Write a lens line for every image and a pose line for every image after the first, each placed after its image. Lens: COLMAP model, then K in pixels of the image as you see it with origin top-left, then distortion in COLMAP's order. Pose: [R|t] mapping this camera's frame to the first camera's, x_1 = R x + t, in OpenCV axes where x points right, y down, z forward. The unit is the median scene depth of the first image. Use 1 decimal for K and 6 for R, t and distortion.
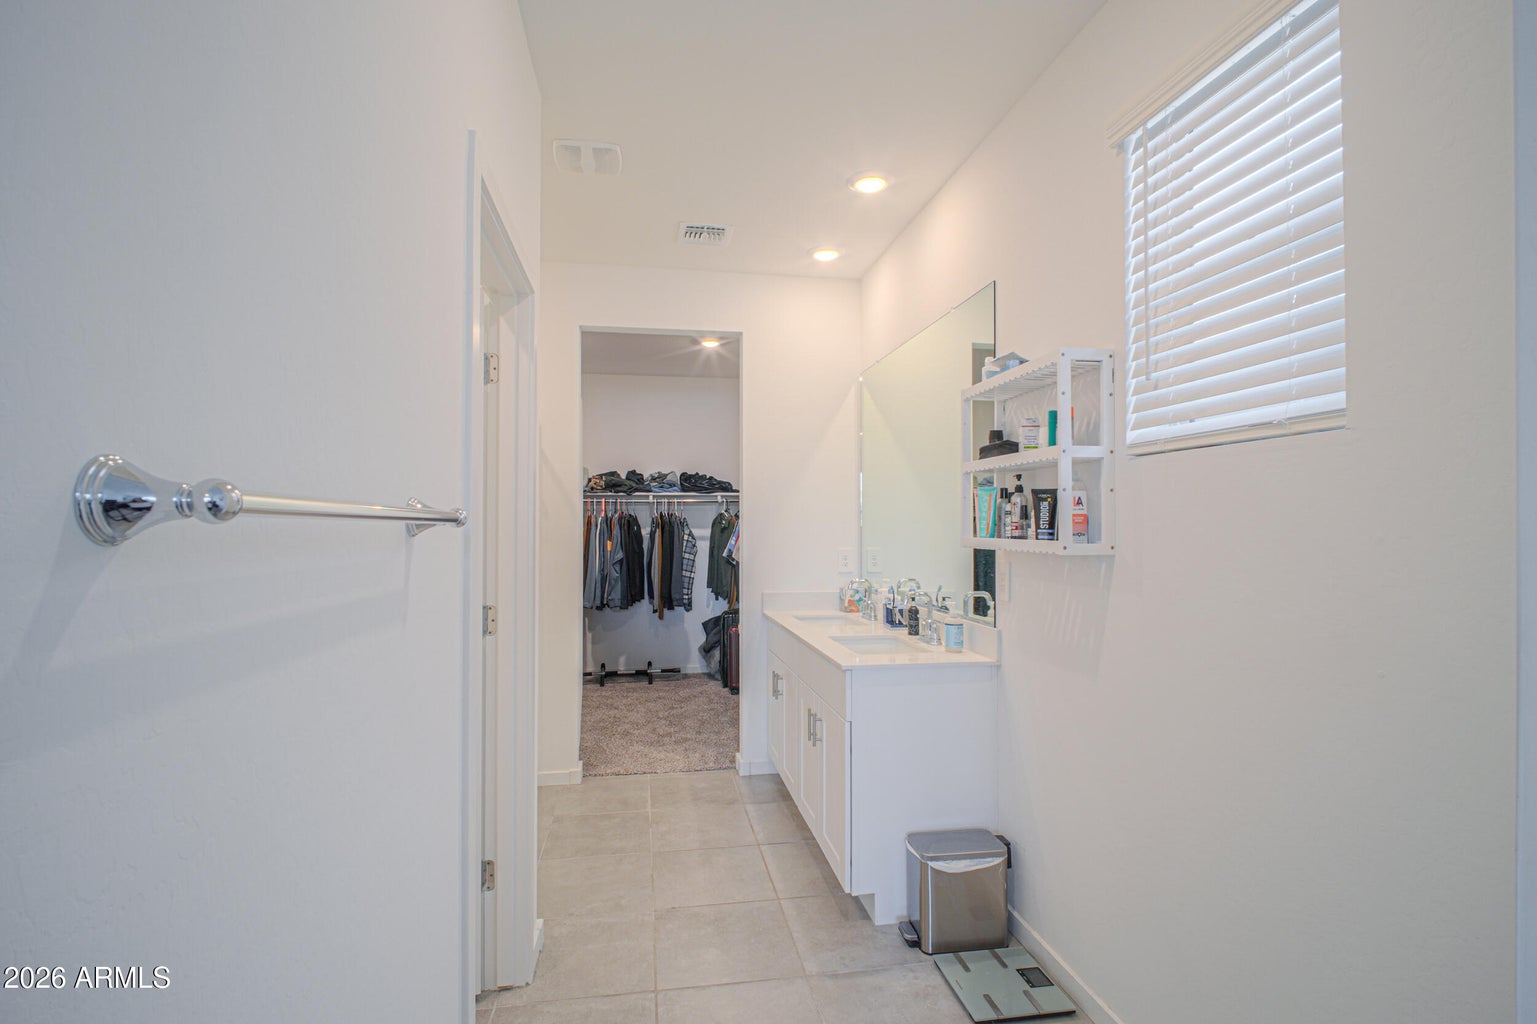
lens RADIAL K [[704.0, 0, 766.4], [0, 704.0, 521.0], [0, 0, 1]] dist [-0.006461, -0.003093]
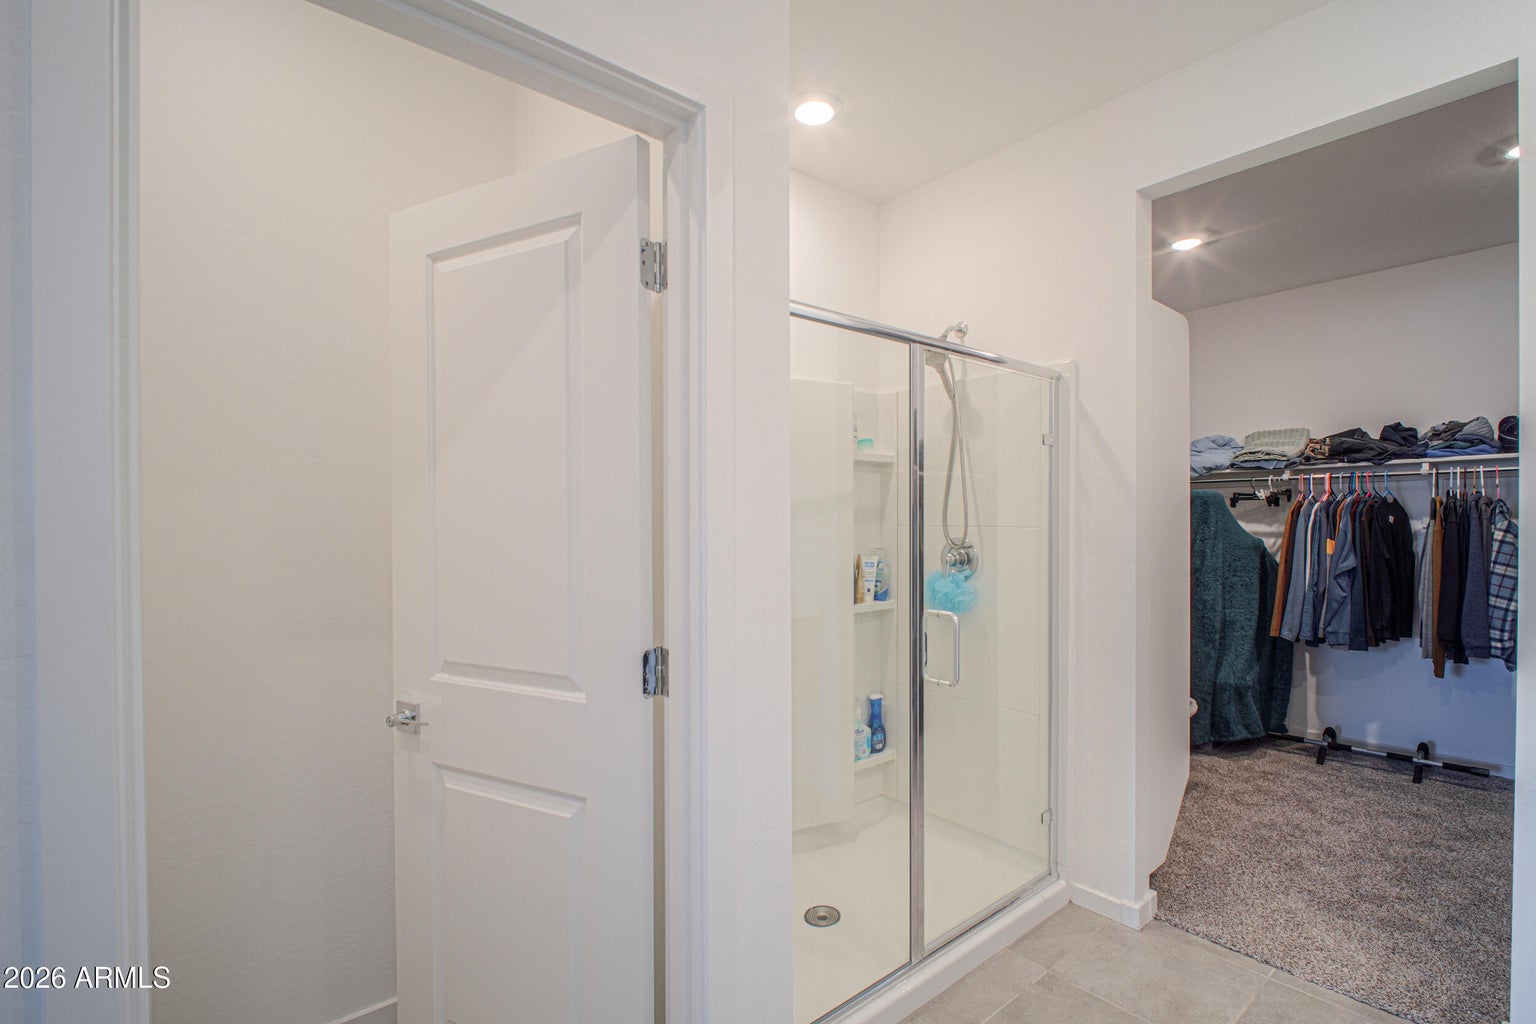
lens RADIAL K [[703.5, 0, 800.3], [0, 703.5, 529.6], [0, 0, 1]] dist [-0.006461, -0.003093]
pose [[0.519905, 0.008290, -0.854184, 0.067139], [0.014047, 0.999735, 0.018252, 0.001521], [0.854108, -0.021489, 0.519651, 0.267353]]
